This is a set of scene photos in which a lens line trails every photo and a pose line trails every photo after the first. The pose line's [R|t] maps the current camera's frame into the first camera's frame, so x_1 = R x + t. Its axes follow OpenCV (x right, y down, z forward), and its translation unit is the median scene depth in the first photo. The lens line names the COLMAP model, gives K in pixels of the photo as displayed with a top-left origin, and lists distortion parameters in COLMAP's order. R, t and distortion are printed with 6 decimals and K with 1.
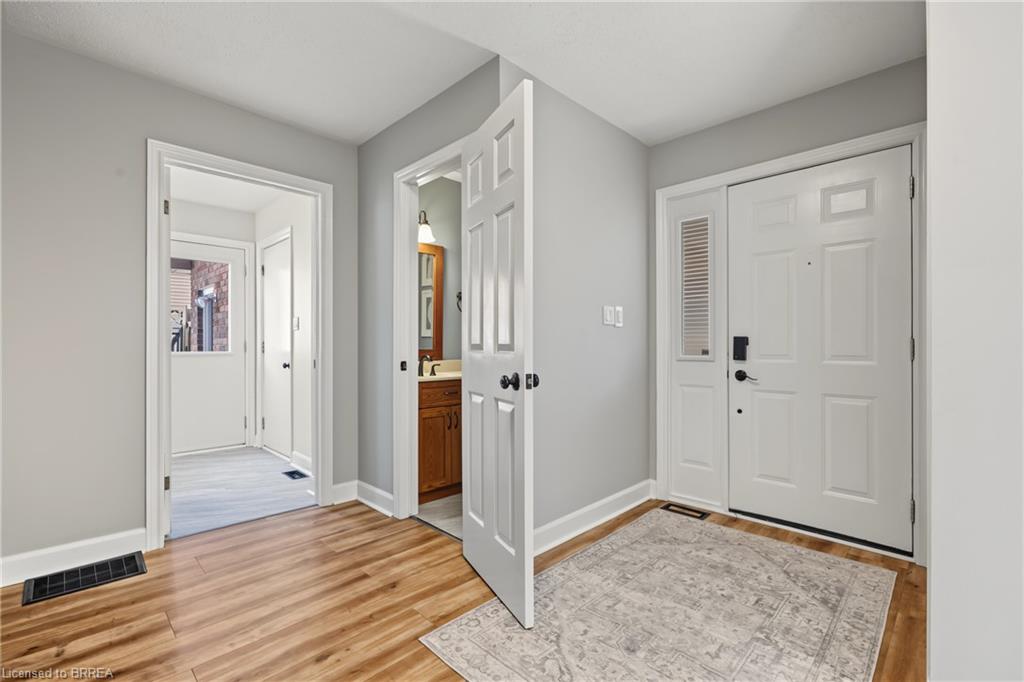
lens RADIAL K [[463.1, 0, 512.2], [0, 463.1, 342.6], [0, 0, 1]] dist [-0.001989, 0.000322]
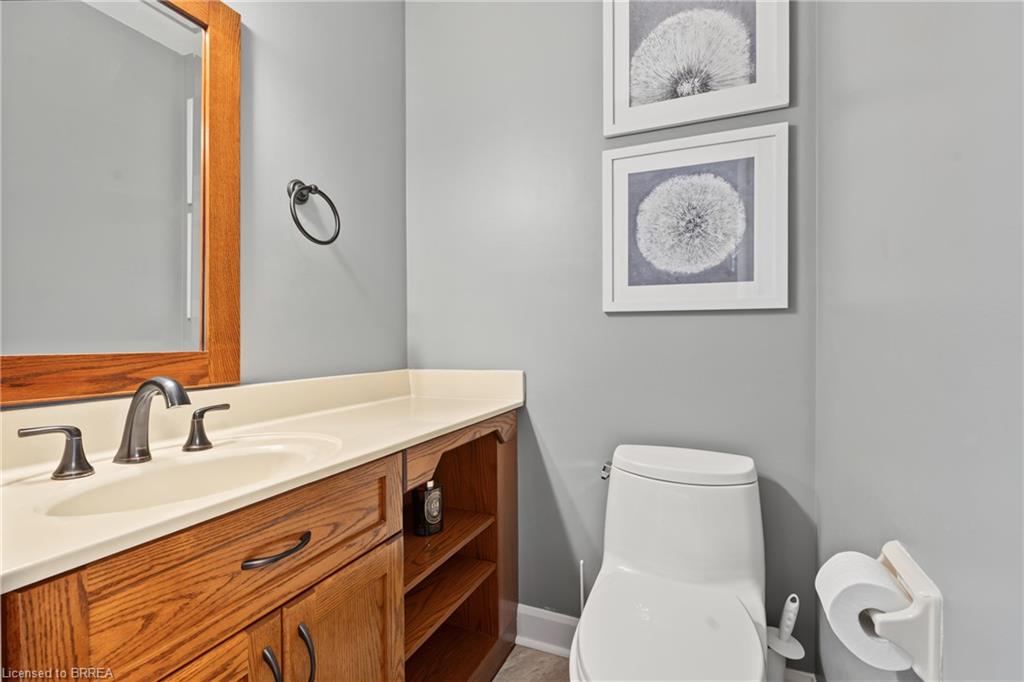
lens RADIAL K [[463.1, 0, 514.7], [0, 463.1, 341.2], [0, 0, 1]] dist [-0.001989, 0.000322]
pose [[0.928666, 0.001337, 0.370915, -0.100510], [-0.003198, 0.999985, 0.004401, 0.007040], [-0.370903, -0.005273, 0.928657, 0.684762]]
